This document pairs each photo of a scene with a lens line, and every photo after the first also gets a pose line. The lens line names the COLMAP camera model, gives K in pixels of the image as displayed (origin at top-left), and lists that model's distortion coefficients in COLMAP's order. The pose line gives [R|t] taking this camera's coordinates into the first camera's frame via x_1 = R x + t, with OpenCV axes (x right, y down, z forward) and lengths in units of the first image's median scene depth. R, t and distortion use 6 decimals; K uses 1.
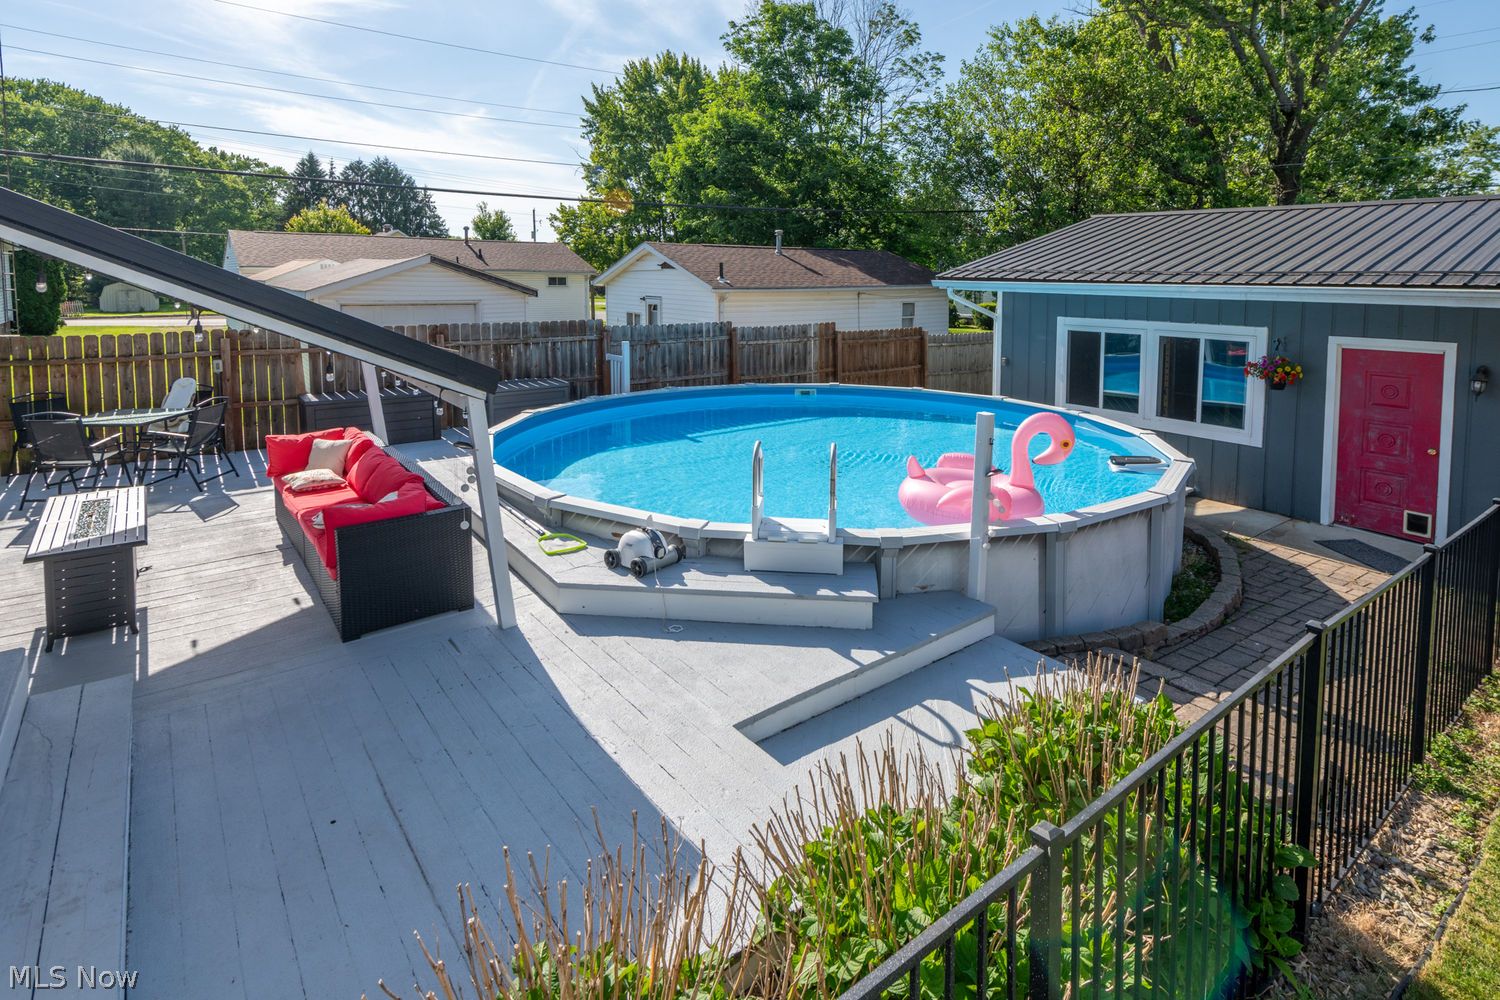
lens RADIAL K [[760.8, 0, 767.7], [0, 760.8, 314.9], [0, 0, 1]] dist [0.002992, 0.000173]
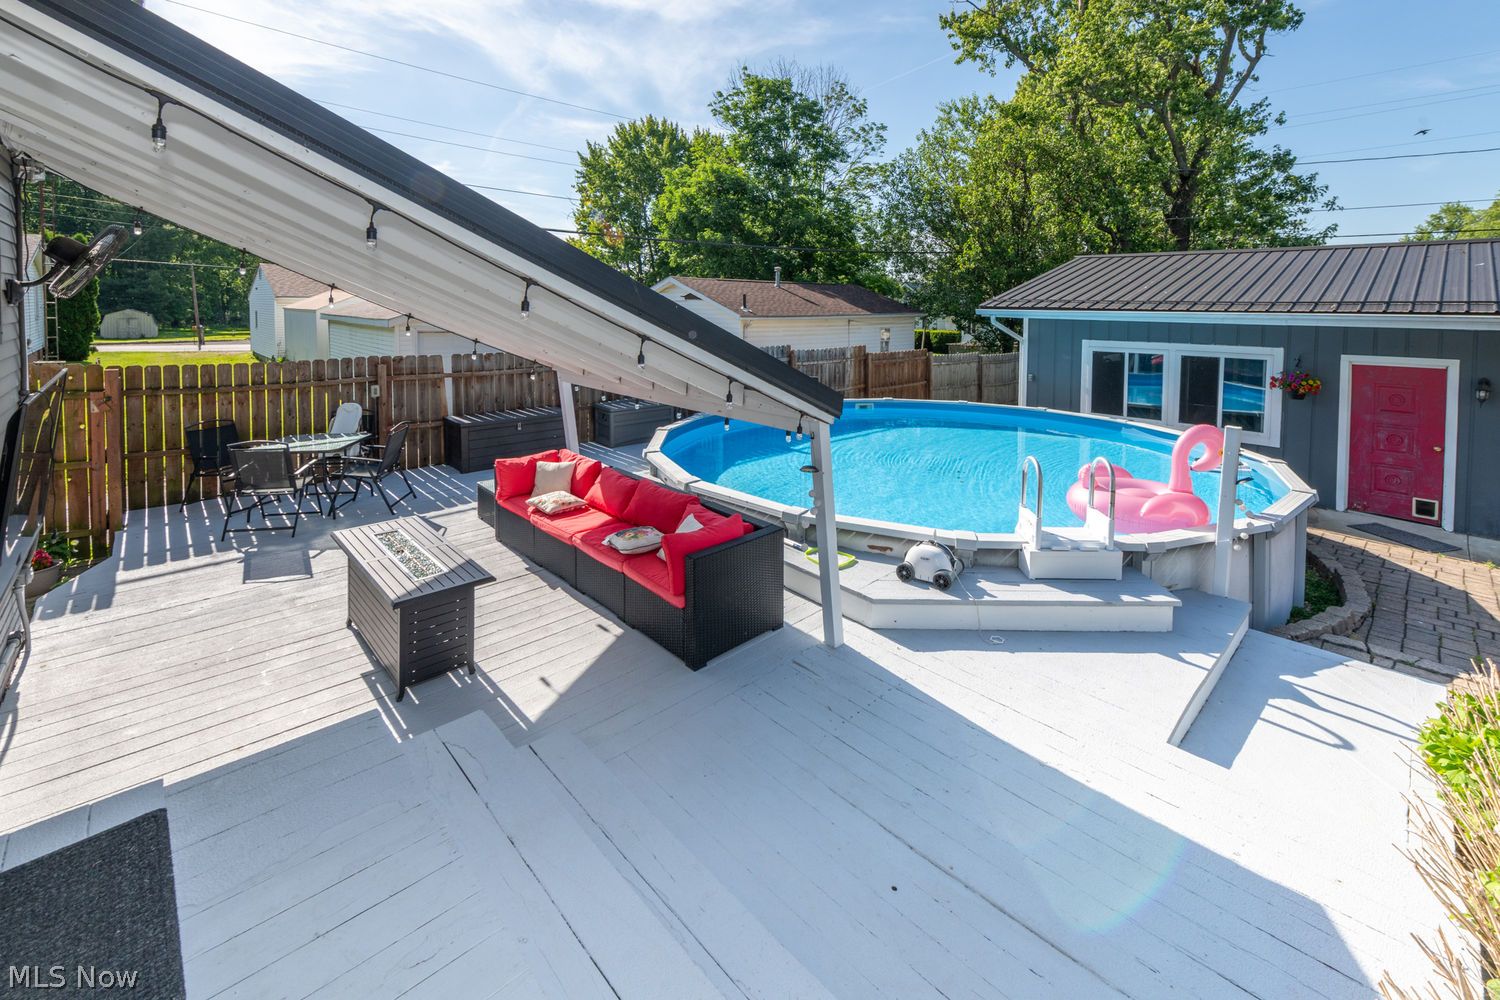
lens RADIAL K [[633.2, 0, 754.7], [0, 633.2, 316.6], [0, 0, 1]] dist [0.001553, 0.000331]
pose [[0.995205, -0.001477, 0.097801, -0.167848], [0.004896, 0.999385, -0.034734, -0.001451], [-0.097690, 0.035046, 0.994600, 0.045997]]
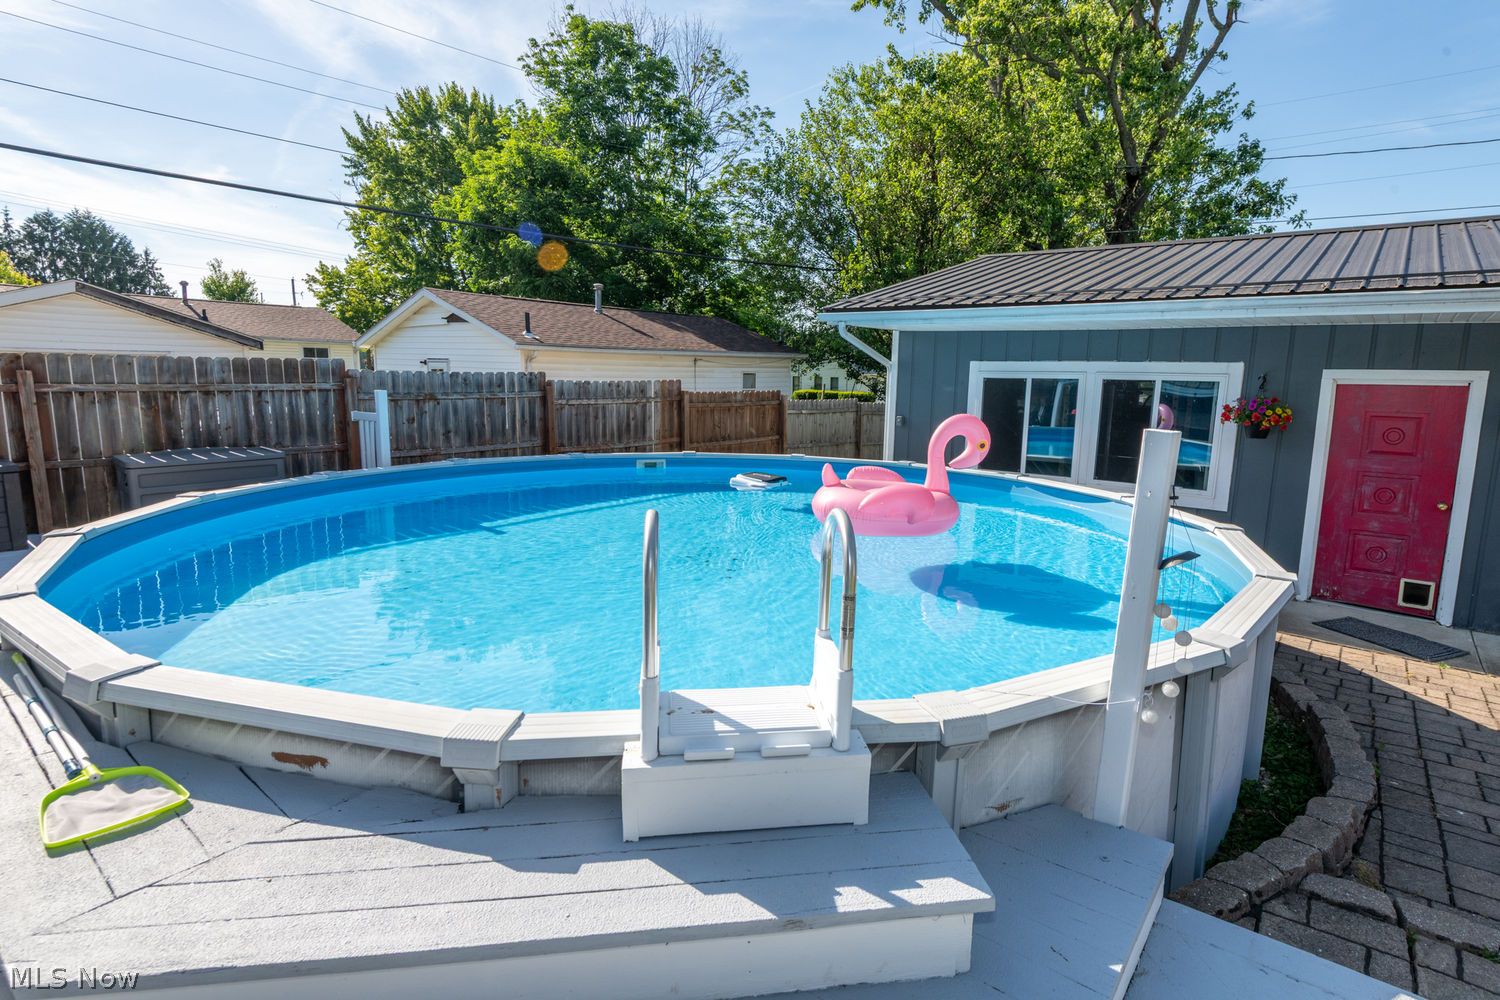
lens RADIAL K [[750.4, 0, 761.9], [0, 750.4, 464.0], [0, 0, 1]] dist [0.004395, -0.000725]
pose [[0.970761, -0.019607, 0.239246, -0.016662], [0.002526, 0.997438, 0.071493, 0.039013], [-0.240035, -0.068798, 0.968323, 0.208645]]
